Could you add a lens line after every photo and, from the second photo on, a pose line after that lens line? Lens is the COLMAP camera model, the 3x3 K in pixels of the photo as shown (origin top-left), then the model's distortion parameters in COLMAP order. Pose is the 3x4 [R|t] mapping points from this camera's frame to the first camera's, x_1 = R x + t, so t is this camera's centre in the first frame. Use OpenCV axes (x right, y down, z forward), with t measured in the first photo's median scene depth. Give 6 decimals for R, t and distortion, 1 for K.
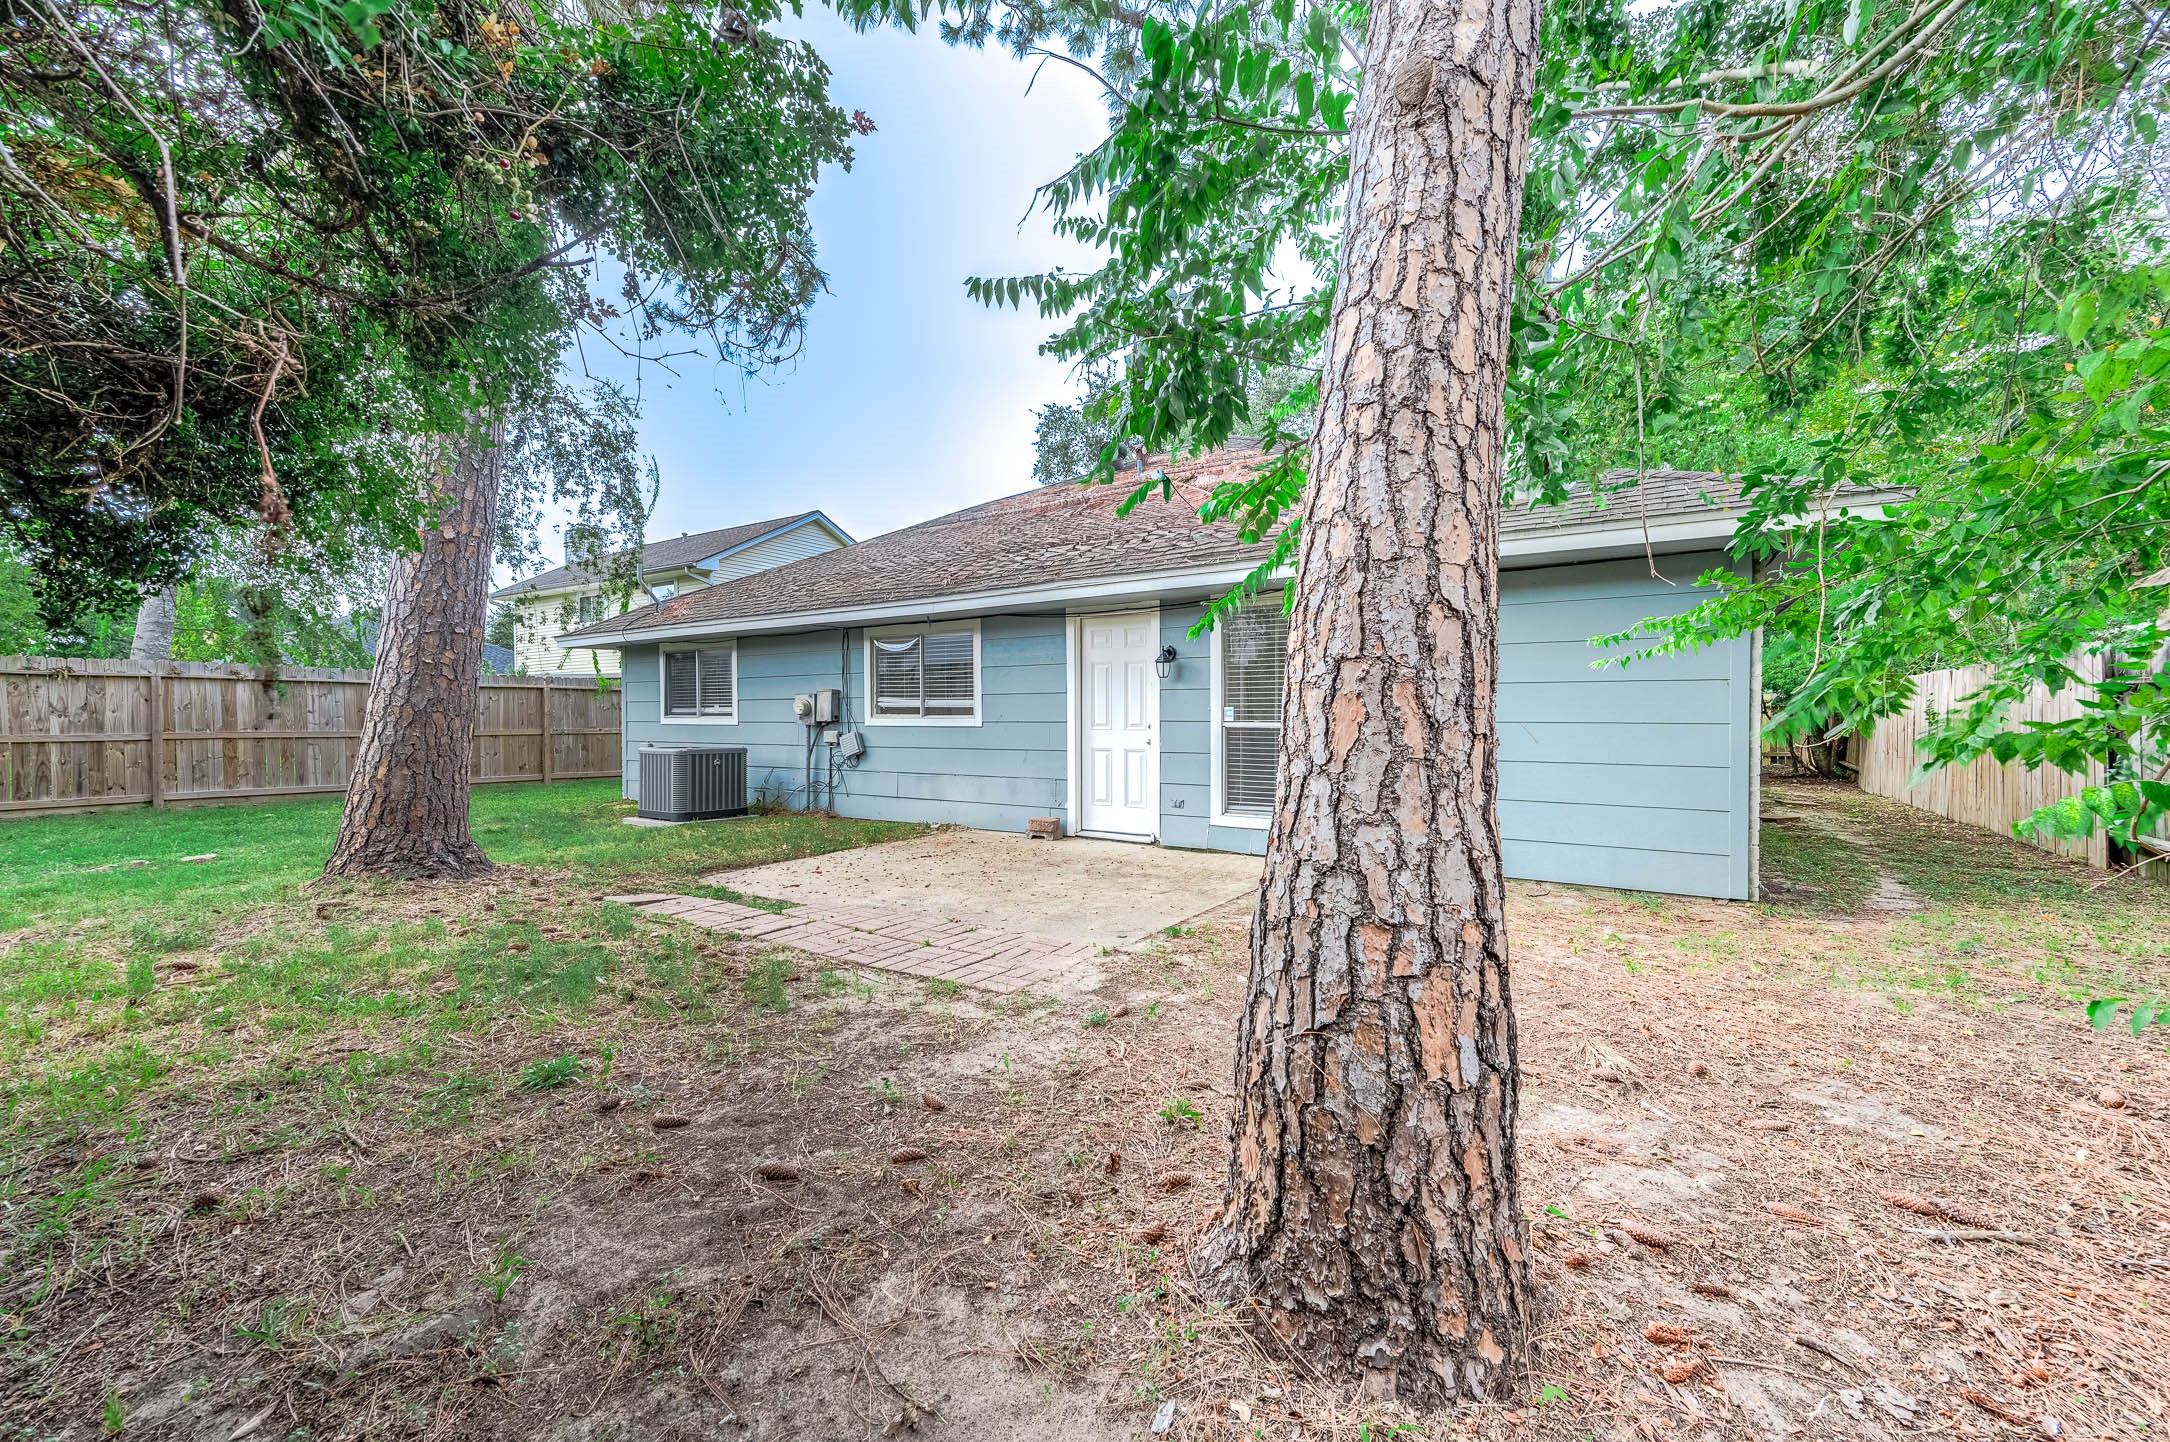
lens RADIAL K [[852.1, 0, 1090.0], [0, 852.1, 724.0], [0, 0, 1]] dist [0.022490, 0.000545]
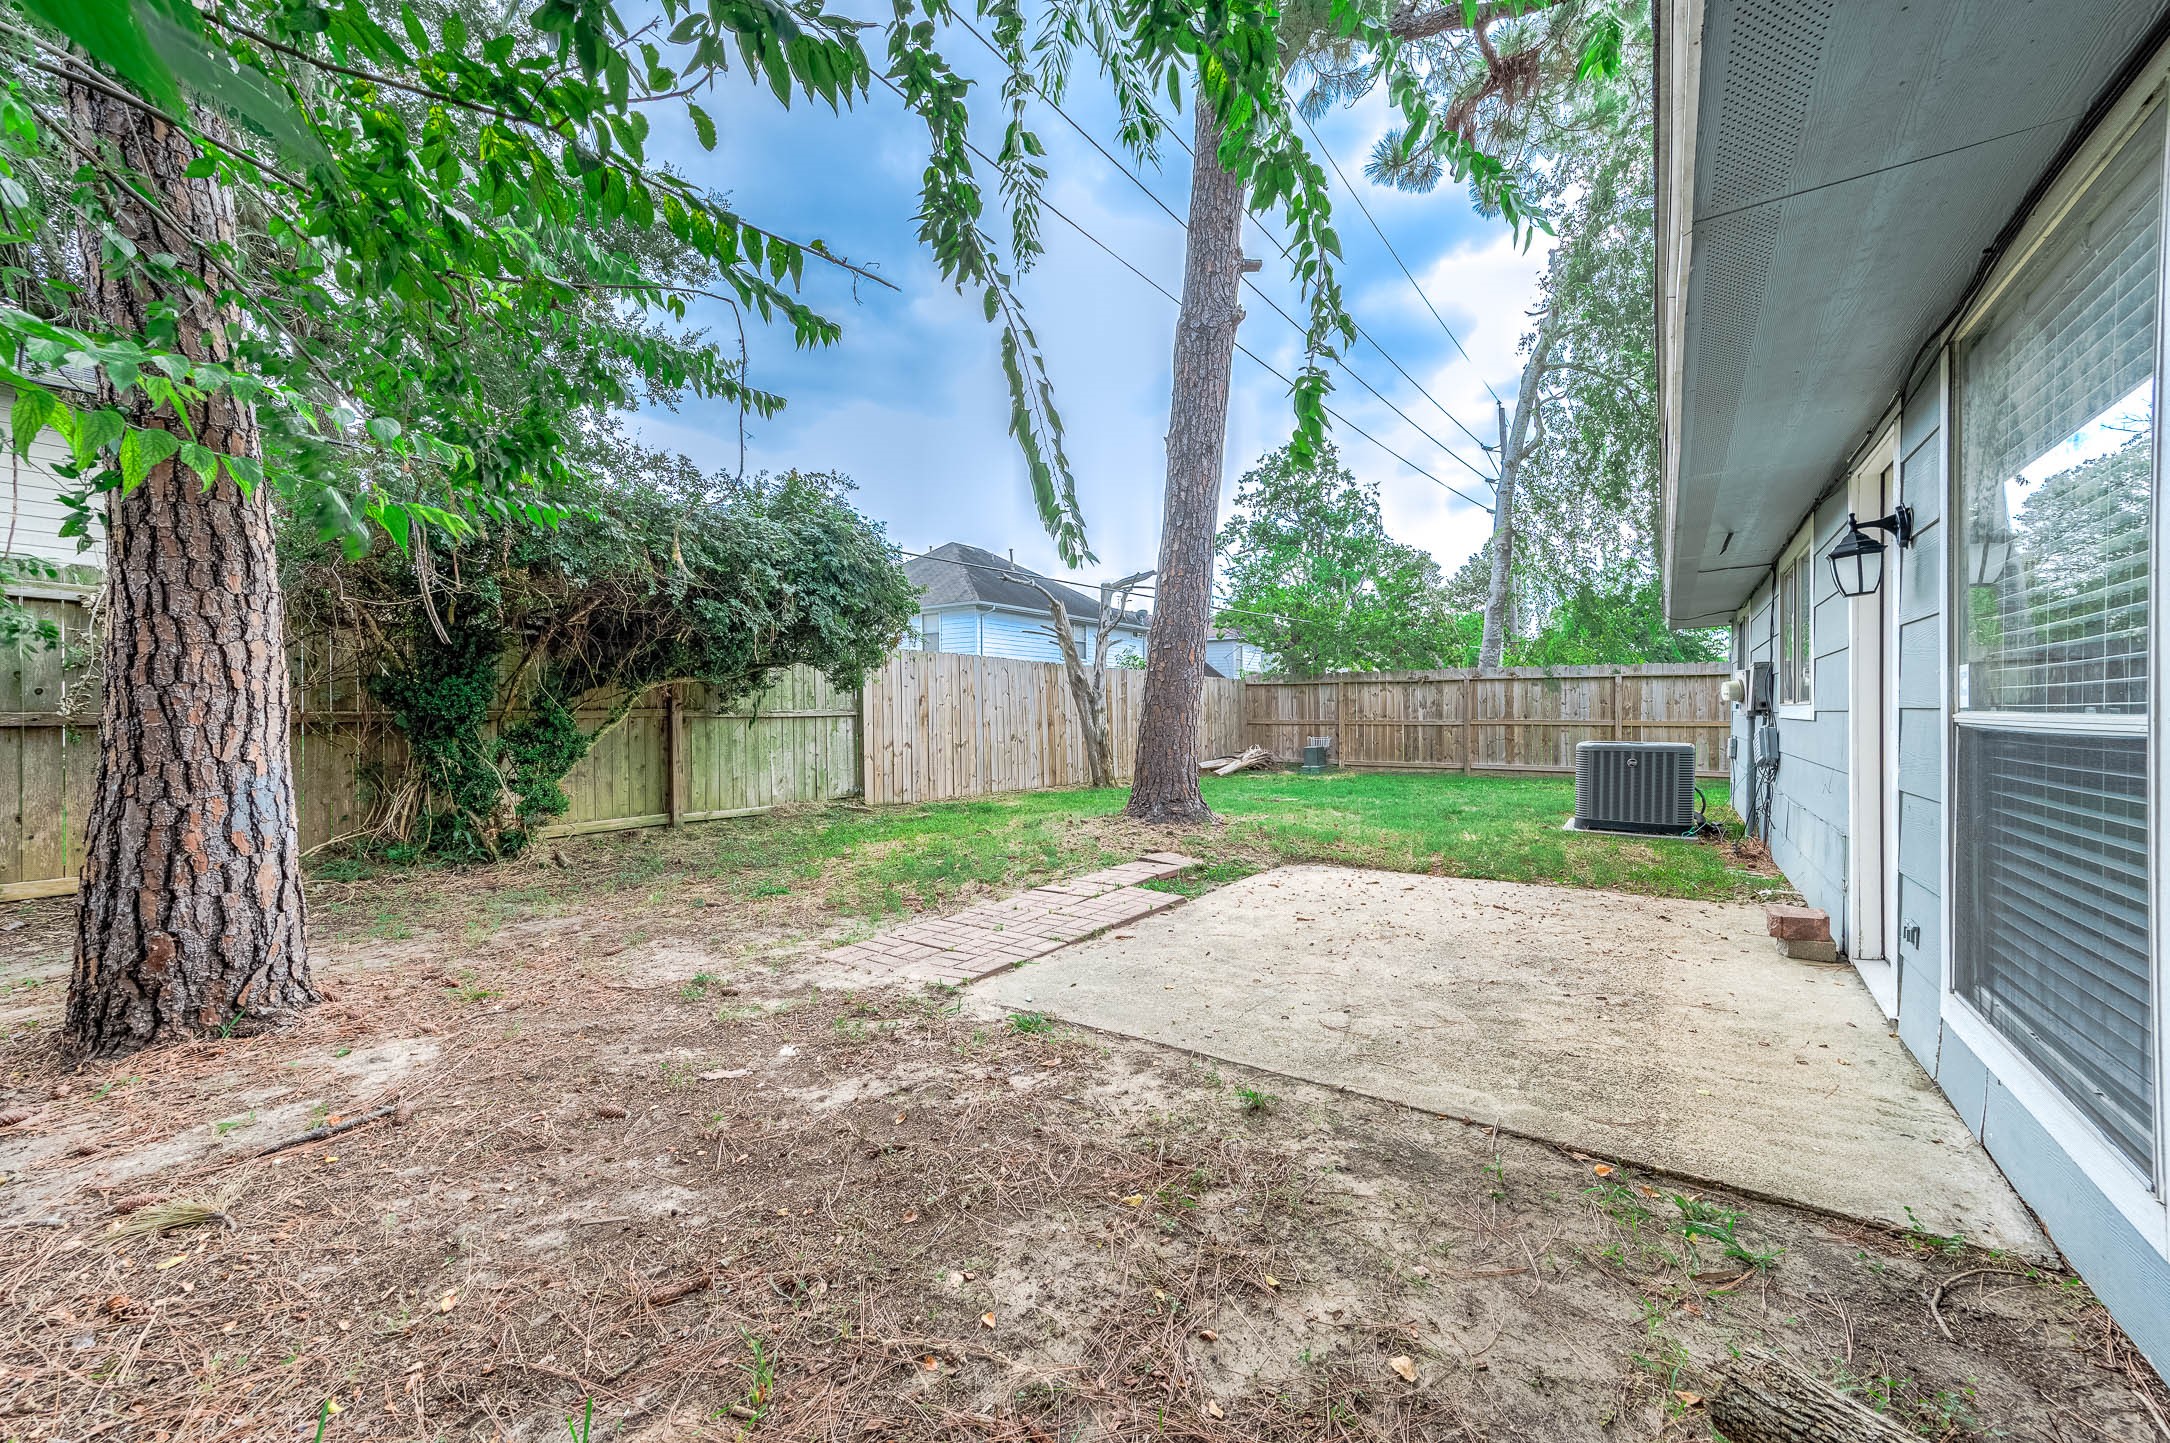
lens RADIAL K [[852.1, 0, 1087.7], [0, 852.1, 716.2], [0, 0, 1]] dist [0.022490, 0.000545]
pose [[-0.005102, 0.004181, -0.999978, 0.665155], [-0.002725, 0.999987, 0.004195, 0.000079], [0.999983, 0.002747, -0.005090, 0.897982]]
